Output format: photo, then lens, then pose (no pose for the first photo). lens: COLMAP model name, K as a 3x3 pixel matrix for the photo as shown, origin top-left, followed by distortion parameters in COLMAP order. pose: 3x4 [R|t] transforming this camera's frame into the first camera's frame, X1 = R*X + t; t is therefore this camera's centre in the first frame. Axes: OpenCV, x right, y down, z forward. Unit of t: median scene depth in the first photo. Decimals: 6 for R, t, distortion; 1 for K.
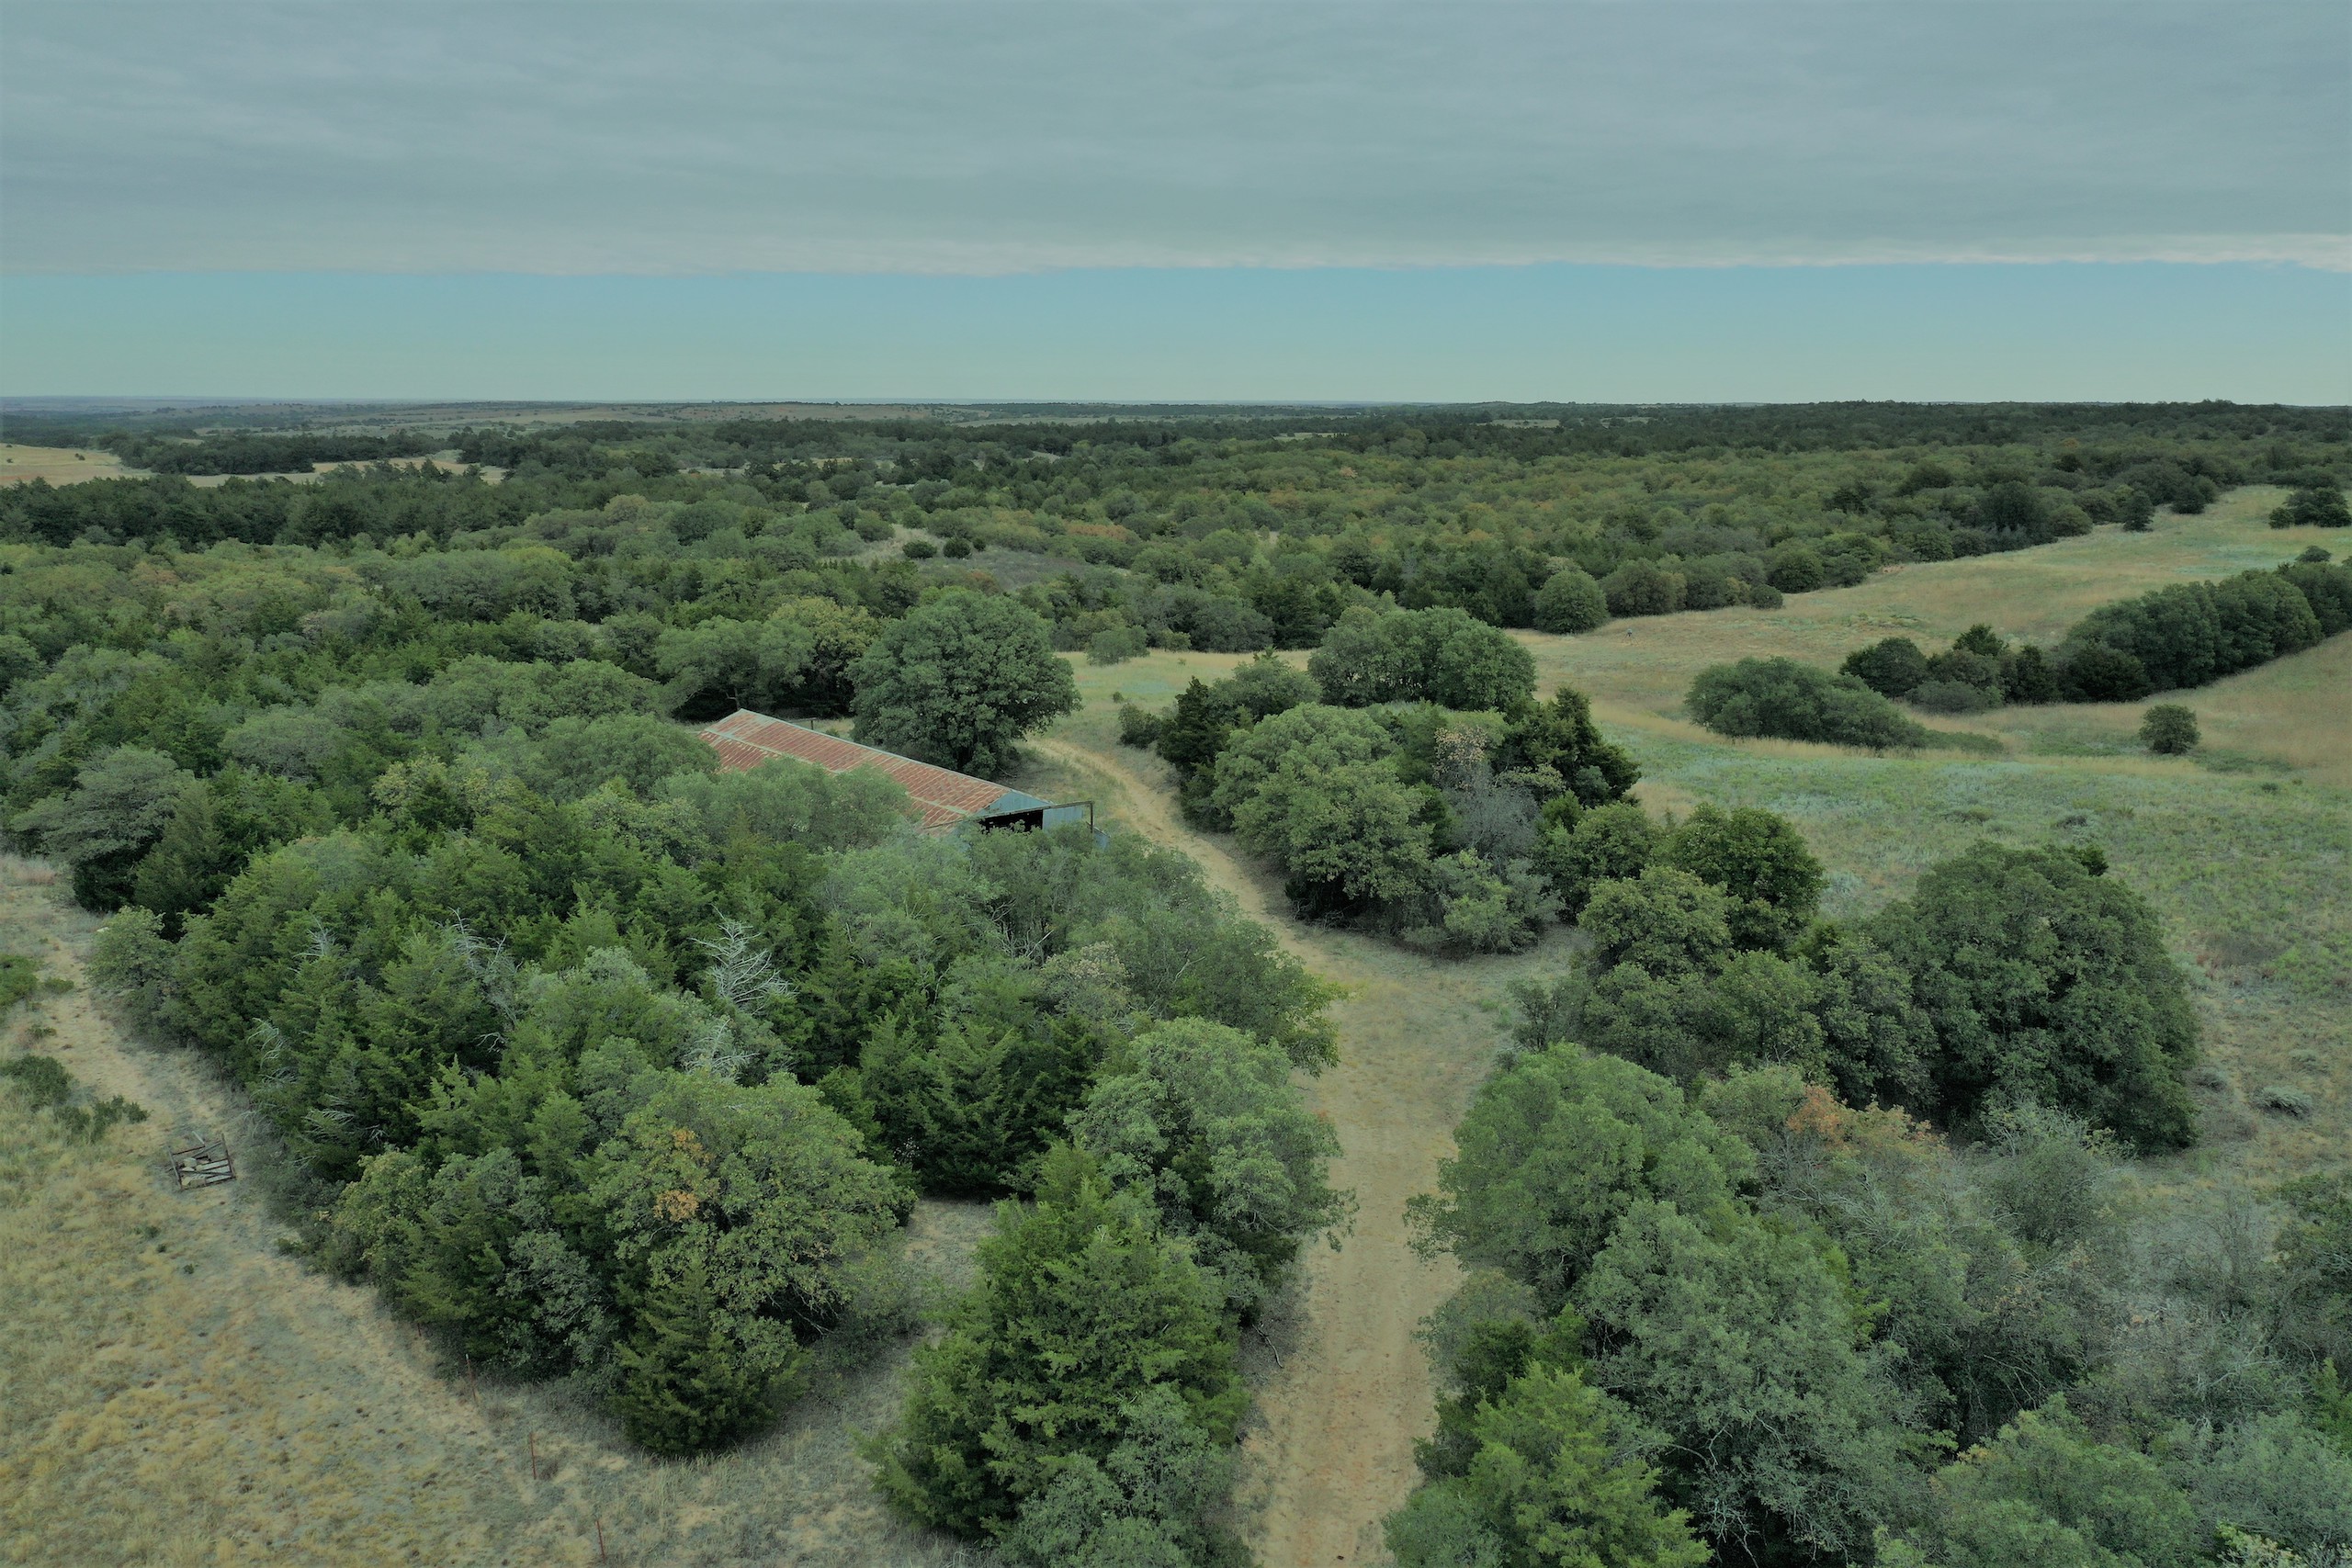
lens RADIAL K [[1848.3, 0, 1157.4], [0, 1848.3, 806.9], [0, 0, 1]] dist [-0.009595, -0.010578]
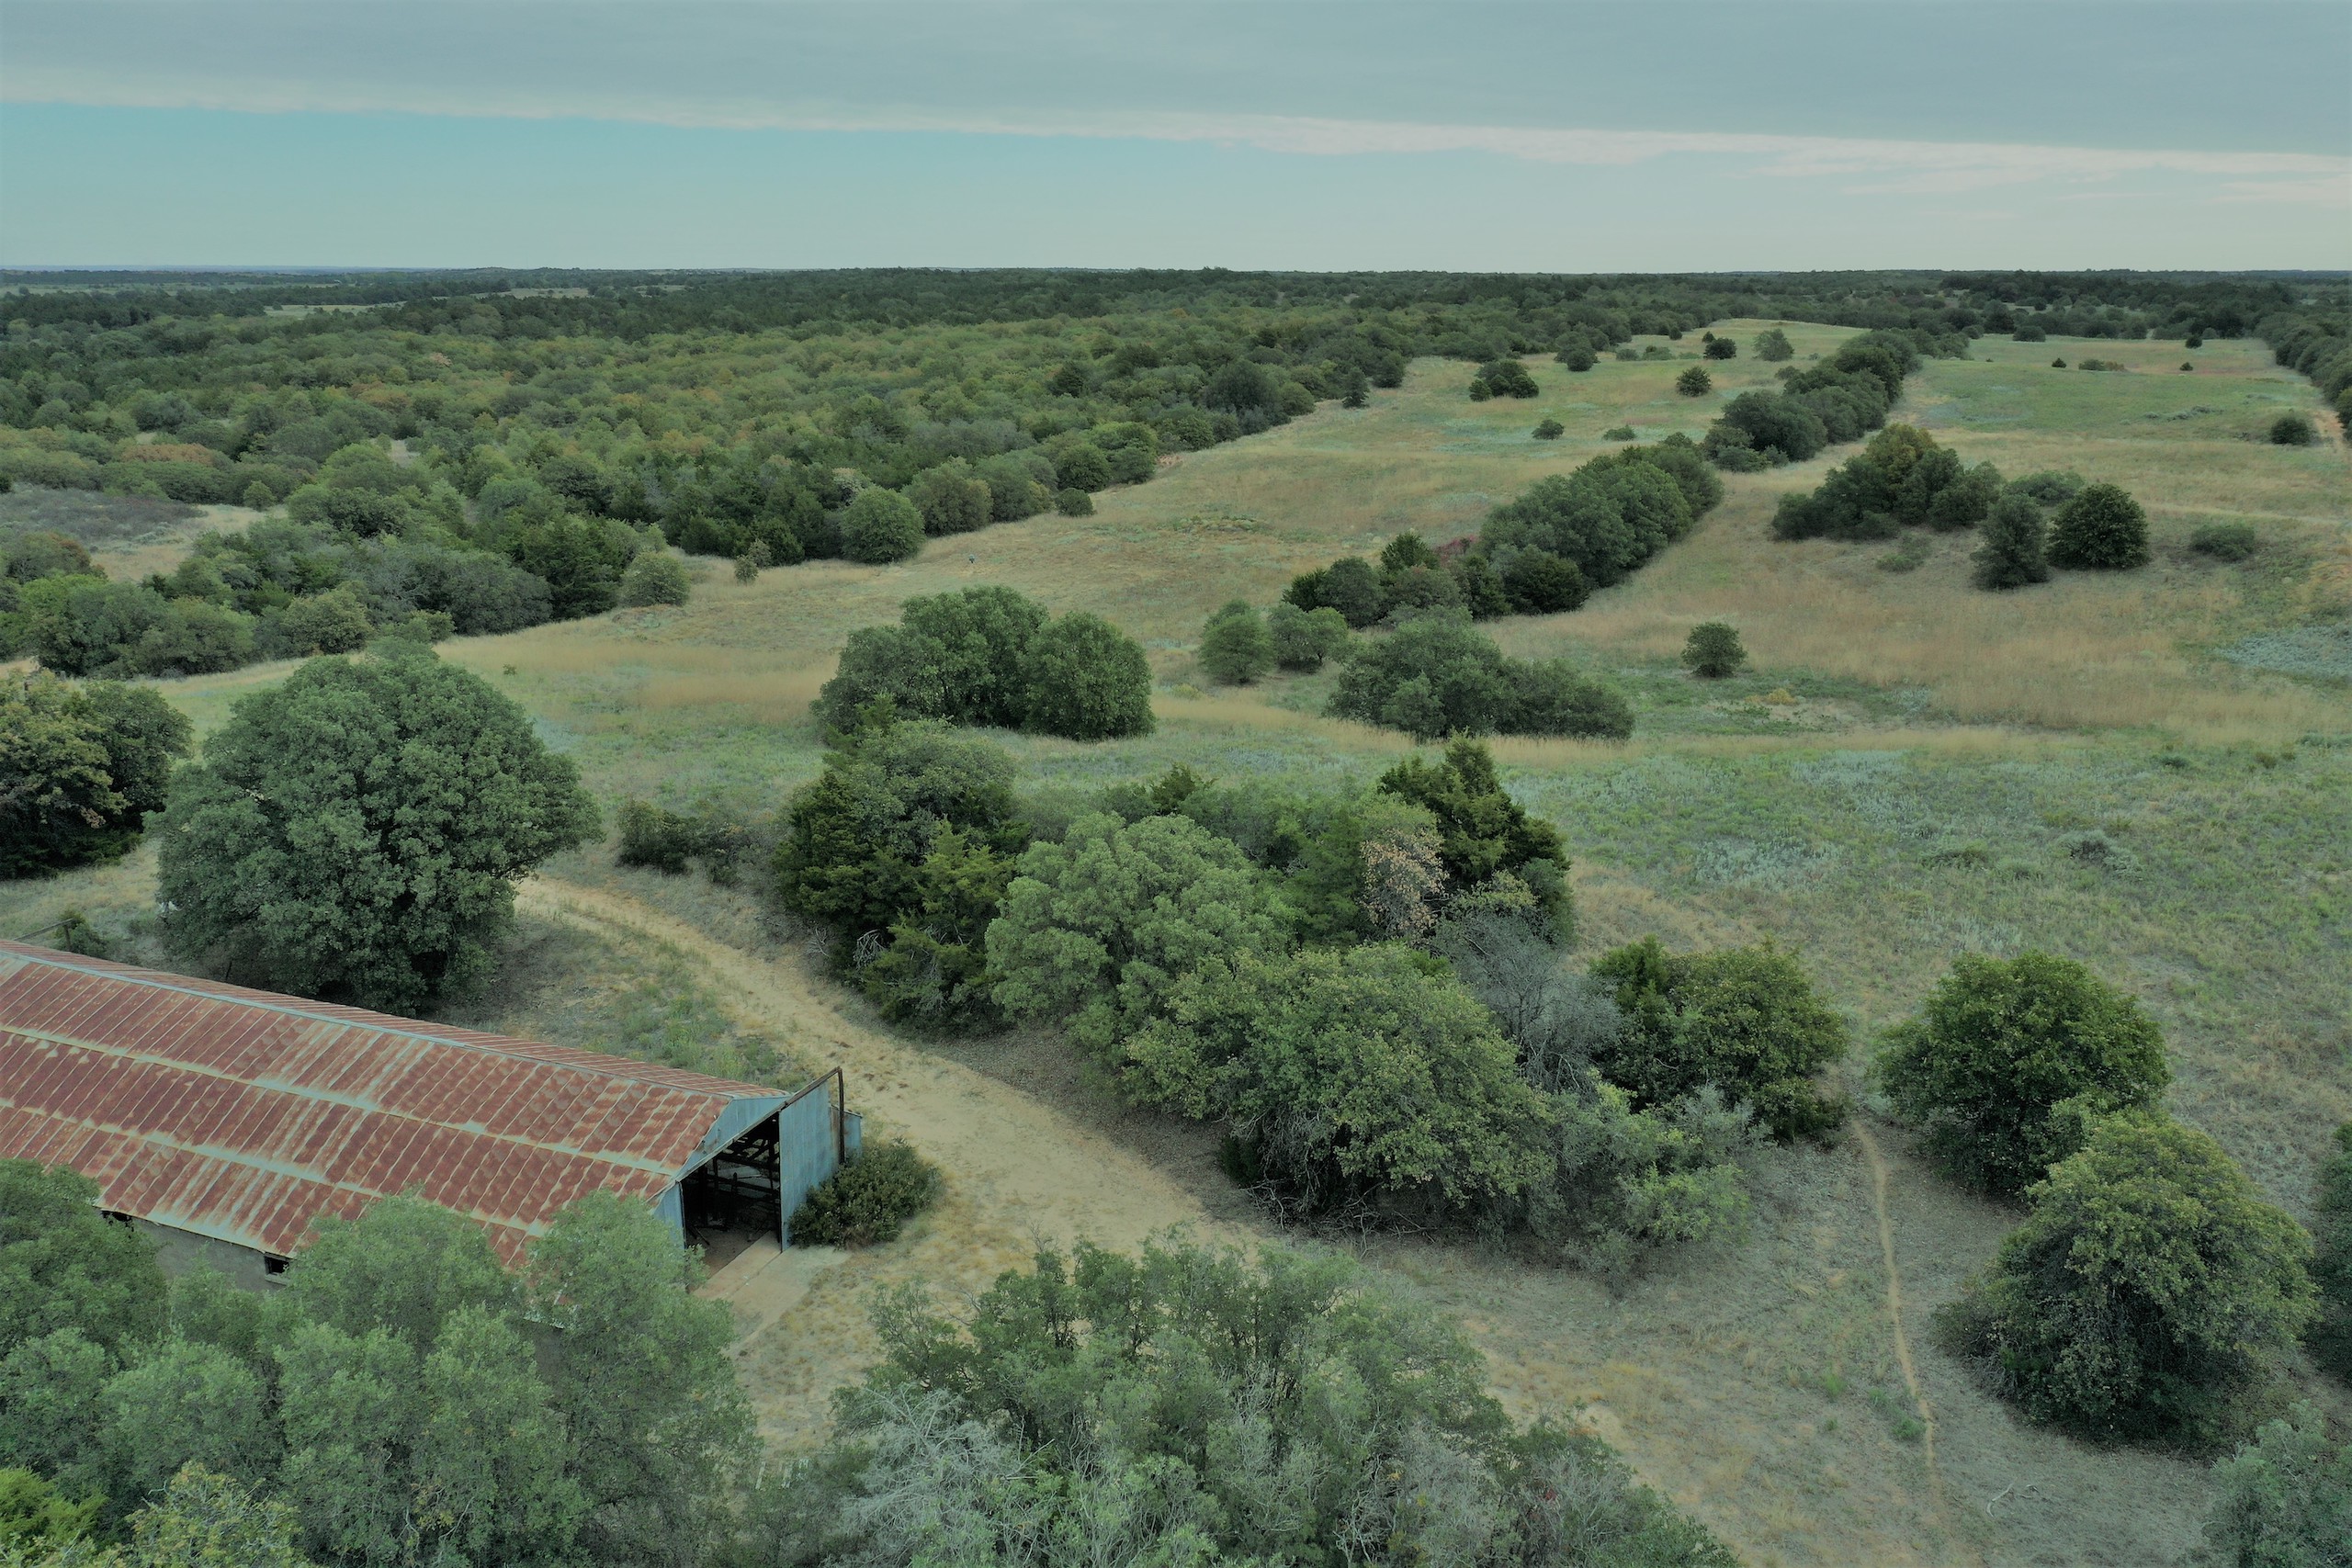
lens RADIAL K [[1848.3, 0, 1189.0], [0, 1848.3, 793.1], [0, 0, 1]] dist [-0.009595, -0.010578]
pose [[0.861750, -0.136779, 0.488548, -0.063352], [0.106298, 0.990276, 0.089750, -0.038042], [-0.496073, -0.025411, 0.867909, 0.150307]]
